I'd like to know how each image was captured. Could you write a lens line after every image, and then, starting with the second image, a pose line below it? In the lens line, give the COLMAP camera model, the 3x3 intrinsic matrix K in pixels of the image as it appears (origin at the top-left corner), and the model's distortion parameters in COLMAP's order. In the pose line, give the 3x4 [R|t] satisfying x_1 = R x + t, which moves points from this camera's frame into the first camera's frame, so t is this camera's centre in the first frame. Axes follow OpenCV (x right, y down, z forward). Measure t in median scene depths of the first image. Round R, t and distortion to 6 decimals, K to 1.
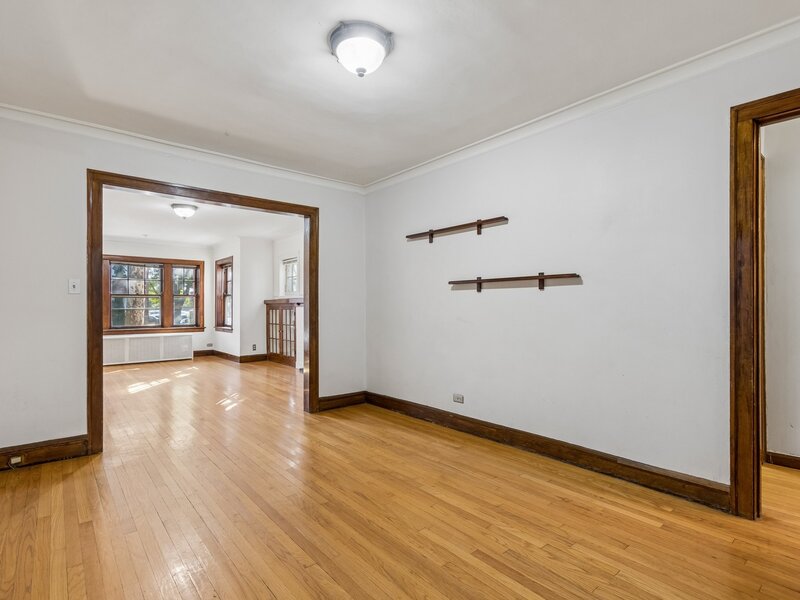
lens RADIAL K [[413.8, 0, 397.4], [0, 413.8, 304.4], [0, 0, 1]] dist [-0.002544, 0.000194]
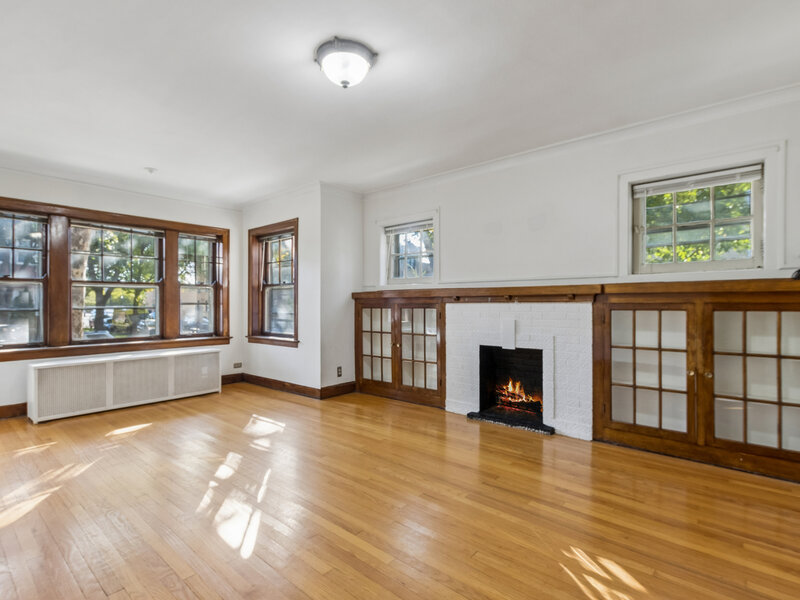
lens RADIAL K [[413.8, 0, 399.4], [0, 413.8, 303.8], [0, 0, 1]] dist [-0.002544, 0.000194]
pose [[0.987359, -0.001171, 0.158494, -0.355391], [0.000066, 0.999976, 0.006976, 0.002067], [-0.158498, -0.006877, 0.987335, 0.399252]]
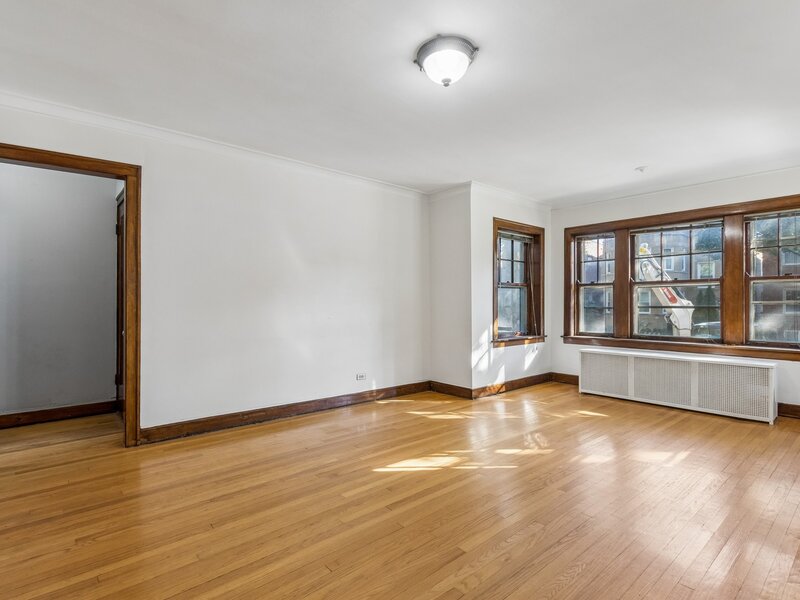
lens RADIAL K [[413.8, 0, 398.7], [0, 413.8, 305.7], [0, 0, 1]] dist [-0.002544, 0.000194]
pose [[-0.015919, 0.005798, -0.999856, -0.008272], [0.008134, 0.999951, 0.005669, 0.004053], [0.999840, -0.008043, -0.015965, 0.707243]]
